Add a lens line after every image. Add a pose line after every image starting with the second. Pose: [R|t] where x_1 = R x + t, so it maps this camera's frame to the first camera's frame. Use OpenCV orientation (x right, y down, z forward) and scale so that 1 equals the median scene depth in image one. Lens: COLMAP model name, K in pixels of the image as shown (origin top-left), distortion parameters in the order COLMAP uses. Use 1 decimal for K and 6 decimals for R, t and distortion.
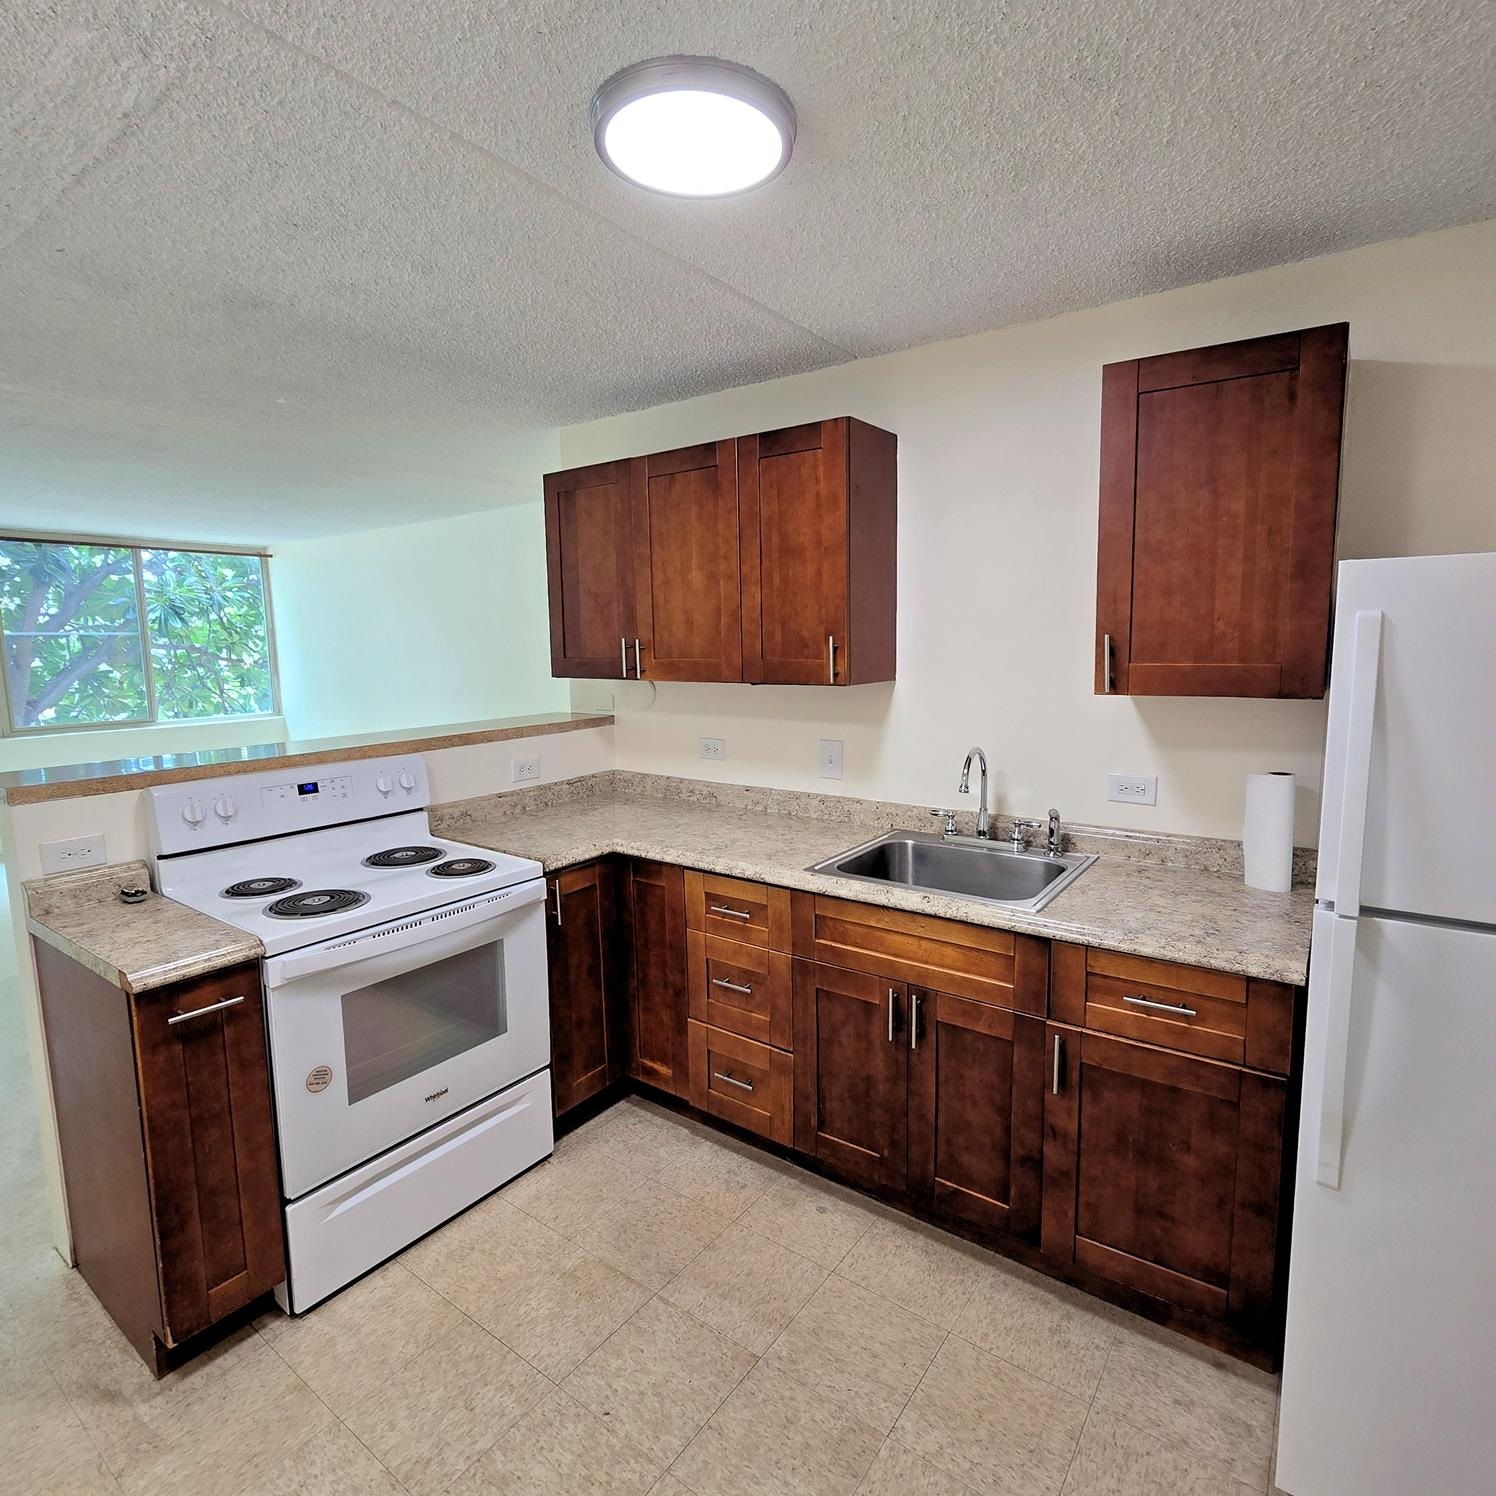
lens RADIAL K [[816.6, 0, 751.0], [0, 816.6, 740.8], [0, 0, 1]] dist [-0.010450, -0.000434]
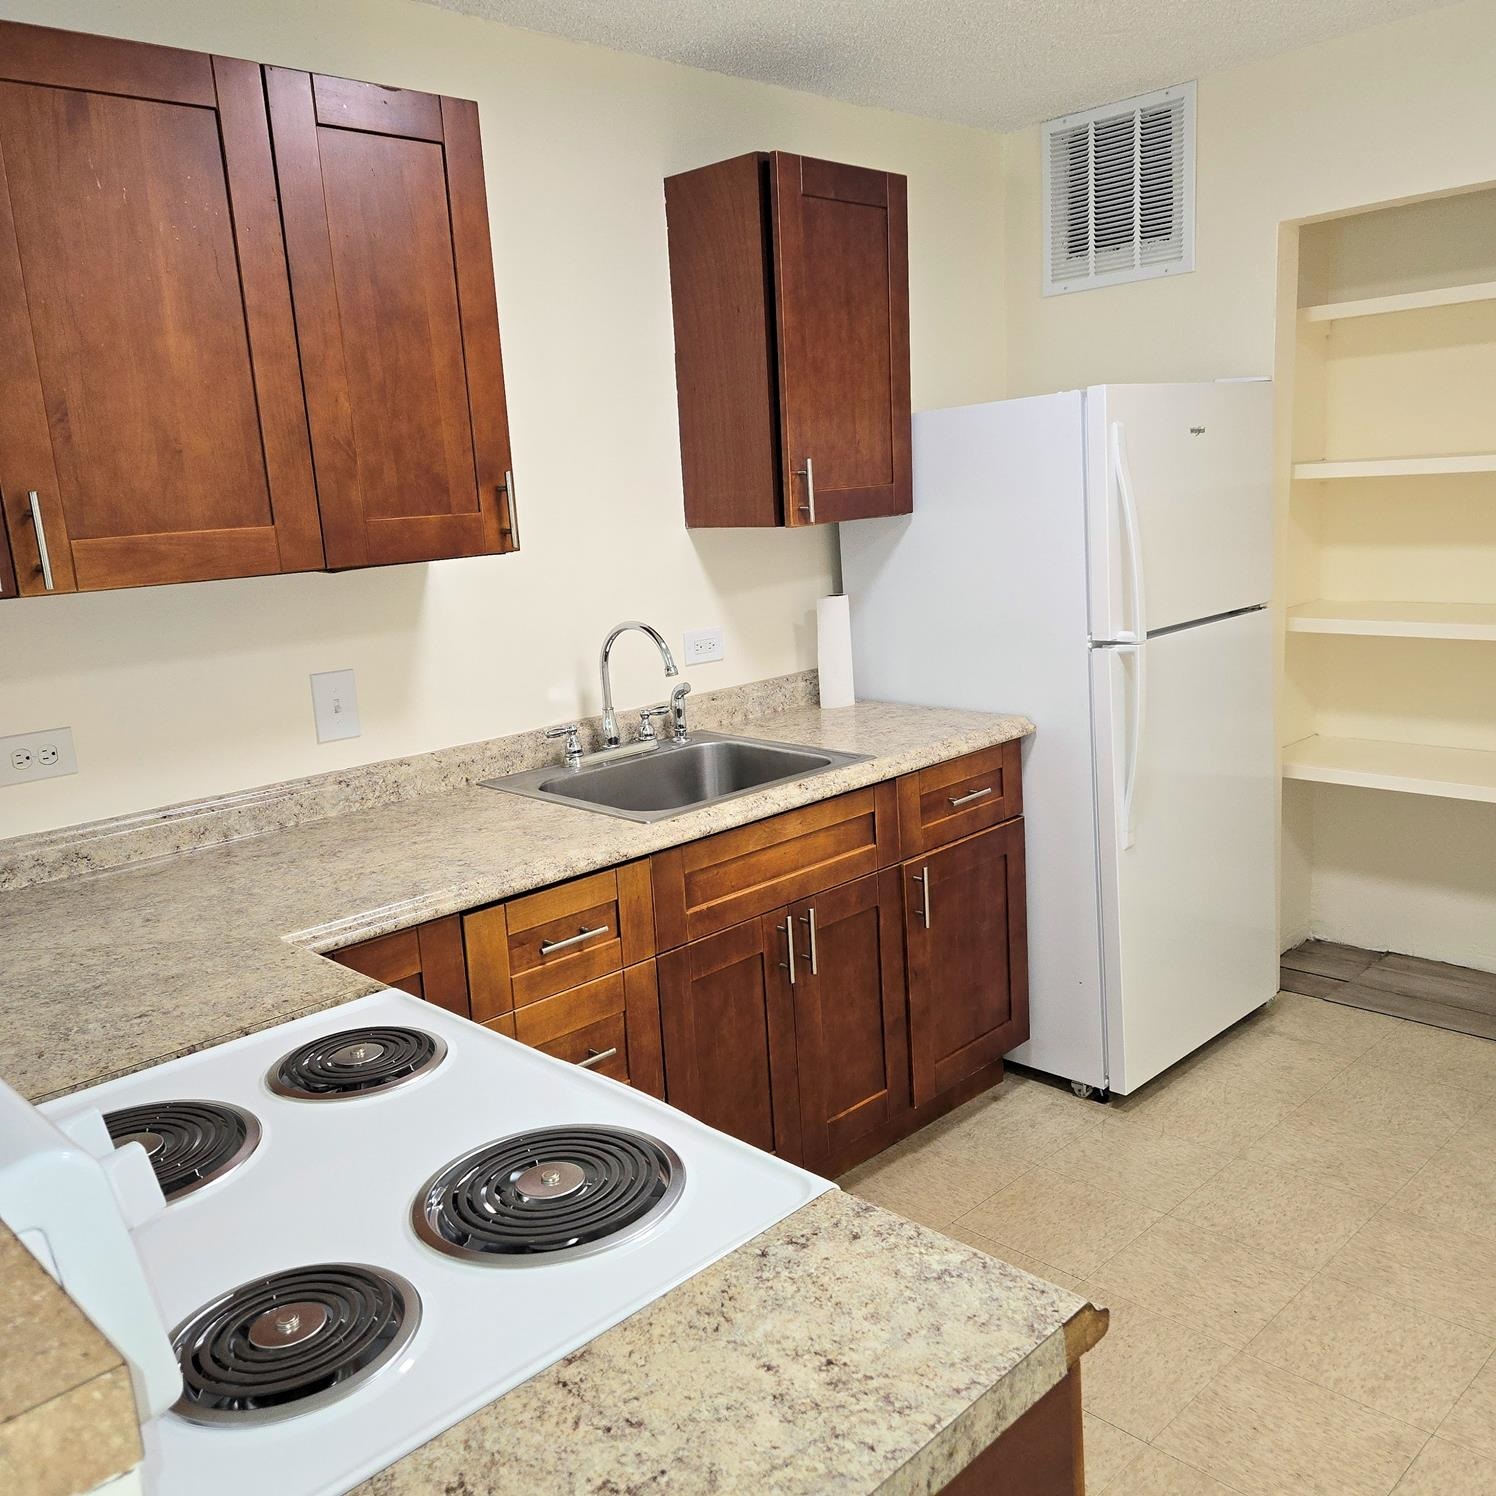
lens RADIAL K [[1330.0, 0, 751.3], [0, 1330.0, 744.9], [0, 0, 1]] dist [0.045810, -0.005685]
pose [[0.166189, -0.192324, 0.967157, -0.901823], [0.179596, 0.970295, 0.162088, -0.058599], [-0.969601, 0.146760, 0.195793, 0.667490]]
